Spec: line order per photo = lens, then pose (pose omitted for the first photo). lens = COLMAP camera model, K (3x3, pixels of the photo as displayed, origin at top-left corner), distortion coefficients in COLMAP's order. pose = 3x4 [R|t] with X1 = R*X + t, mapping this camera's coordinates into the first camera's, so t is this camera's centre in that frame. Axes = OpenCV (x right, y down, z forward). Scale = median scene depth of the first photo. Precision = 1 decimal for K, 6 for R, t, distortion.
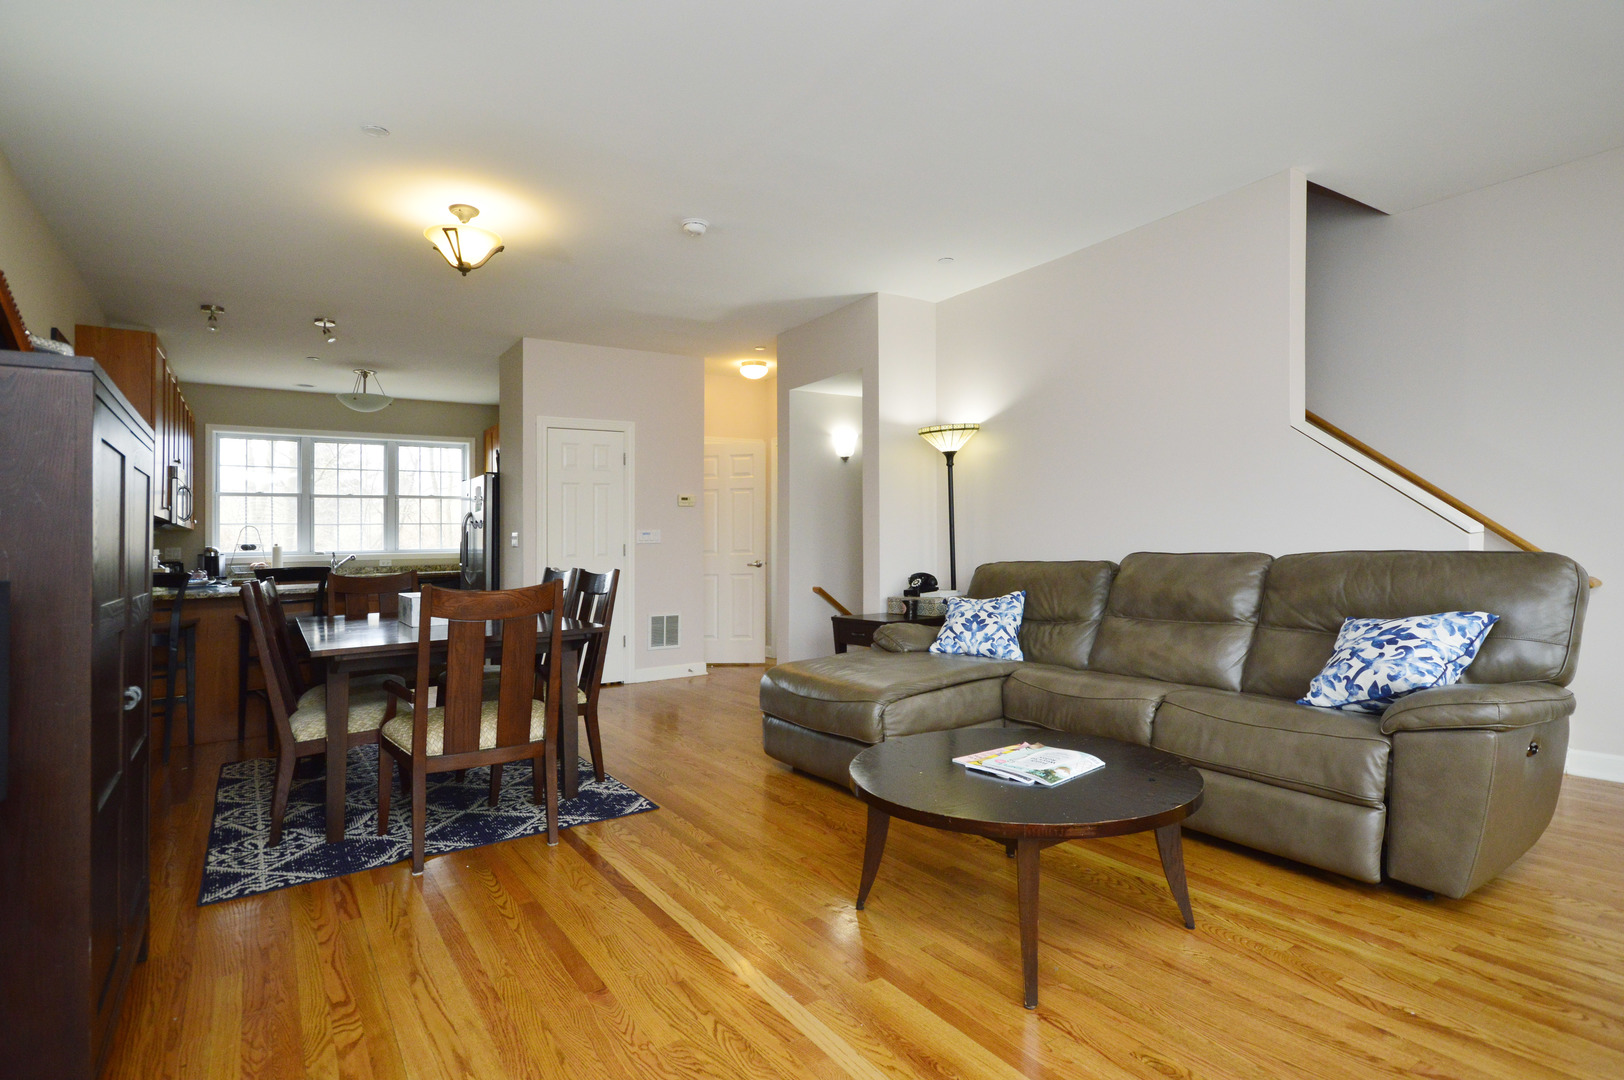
lens RADIAL K [[840.4, 0, 822.7], [0, 840.4, 540.1], [0, 0, 1]] dist [0.015039, 0.002821]
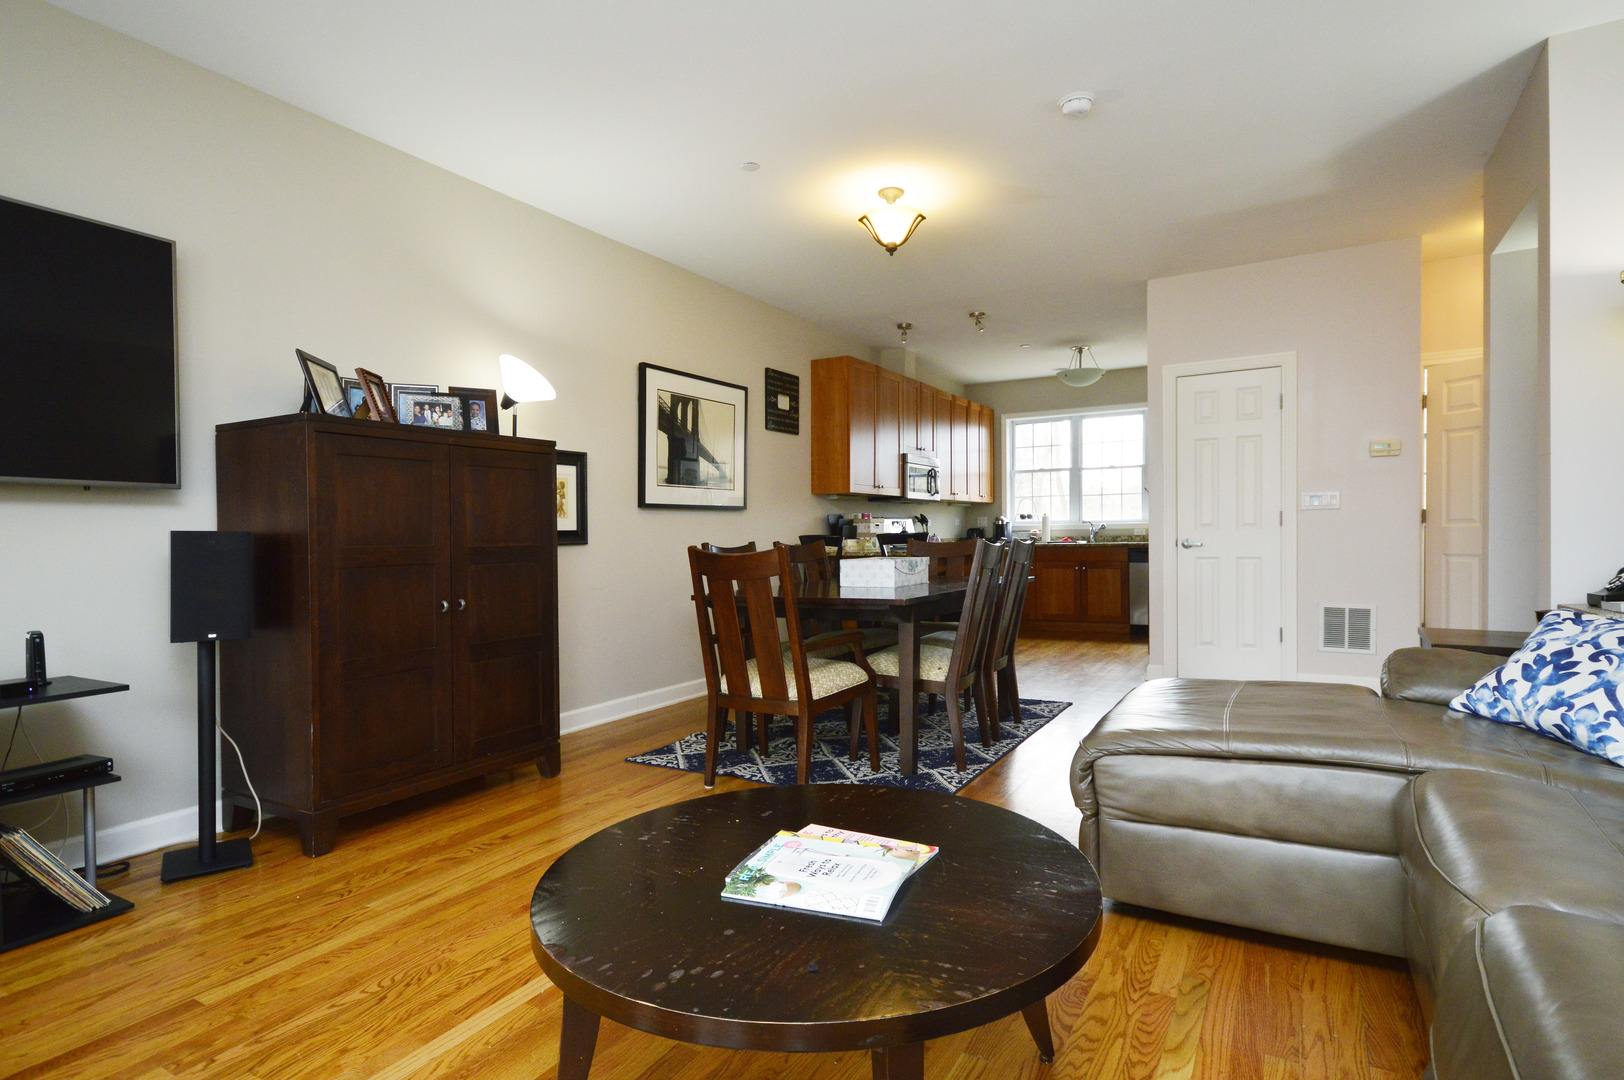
lens RADIAL K [[840.4, 0, 803.9], [0, 840.4, 547.6], [0, 0, 1]] dist [0.015039, 0.002821]
pose [[0.440556, 0.028855, -0.897261, 0.271769], [0.012112, 0.999201, 0.038081, 0.003583], [0.897643, -0.027644, 0.439854, 0.252043]]
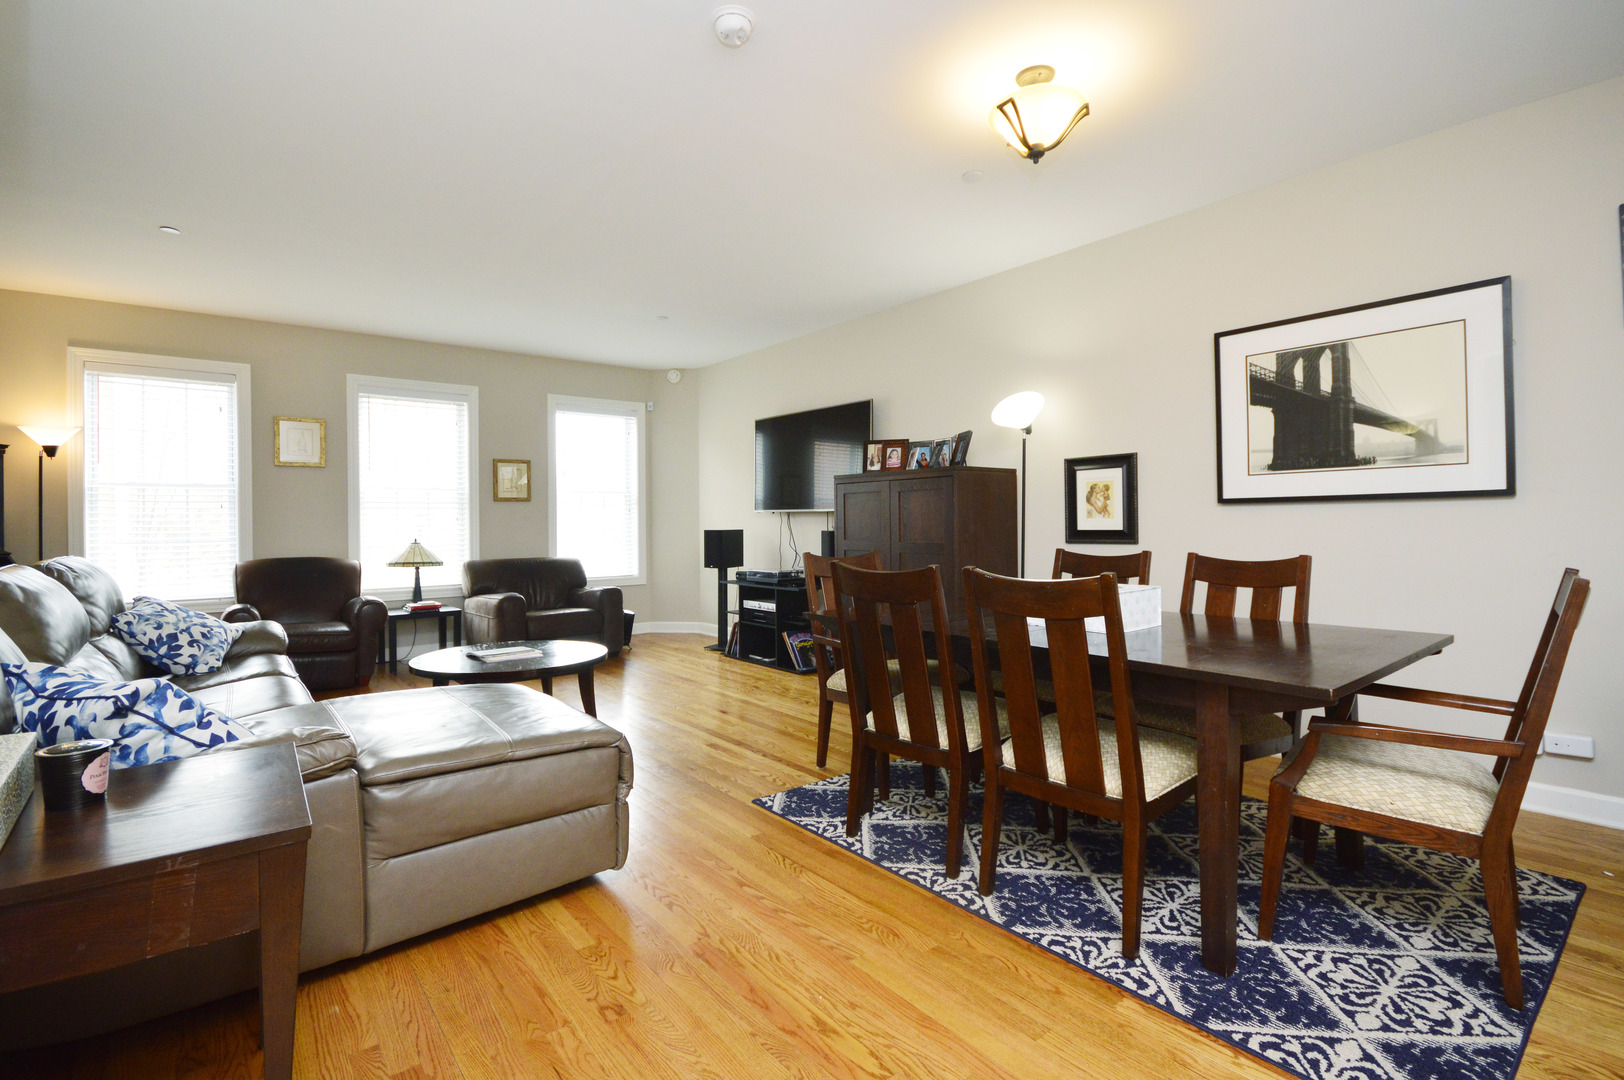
lens RADIAL K [[745.4, 0, 851.8], [0, 745.4, 517.7], [0, 0, 1]] dist [0.002153, -0.000770]
pose [[-0.989519, 0.027994, -0.141662, -0.099651], [0.029737, 0.999506, -0.010203, 0.002536], [0.141306, -0.014309, -0.989863, 0.950325]]
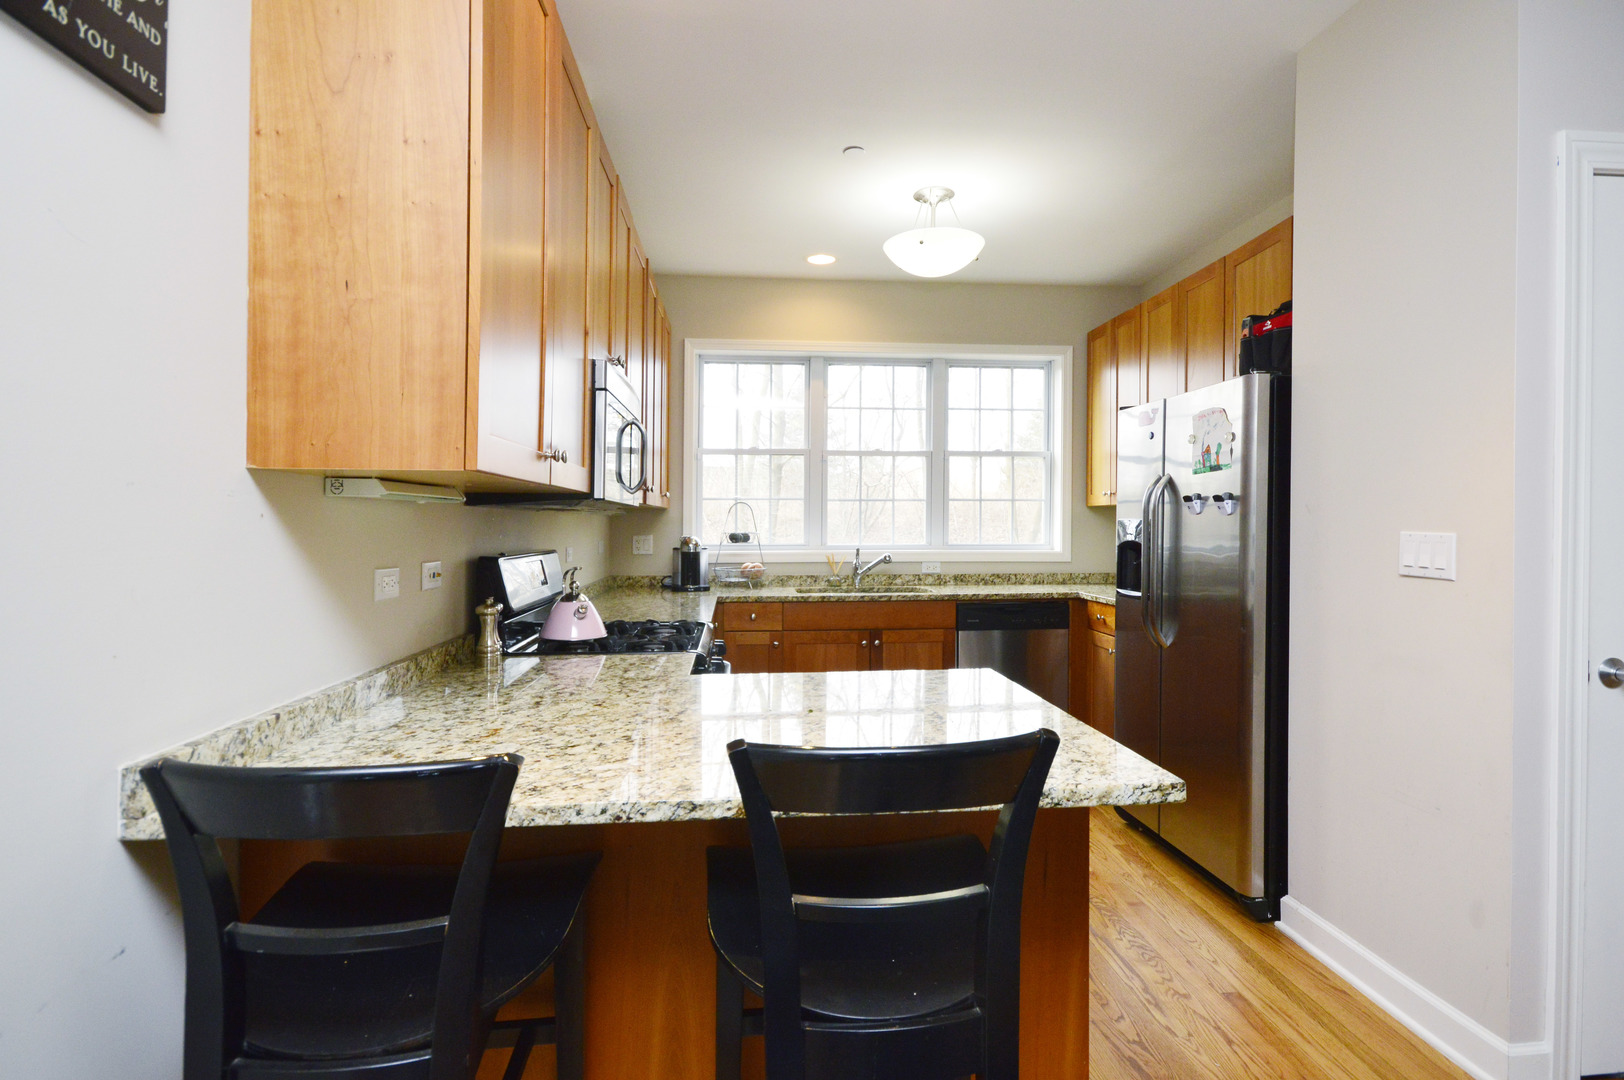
lens RADIAL K [[840.4, 0, 822.6], [0, 840.4, 535.5], [0, 0, 1]] dist [0.015039, 0.002821]
pose [[0.886143, 0.027219, -0.462611, -0.409845], [-0.014512, 0.999414, 0.031005, -0.015043], [0.463184, -0.020761, 0.886019, 0.584184]]
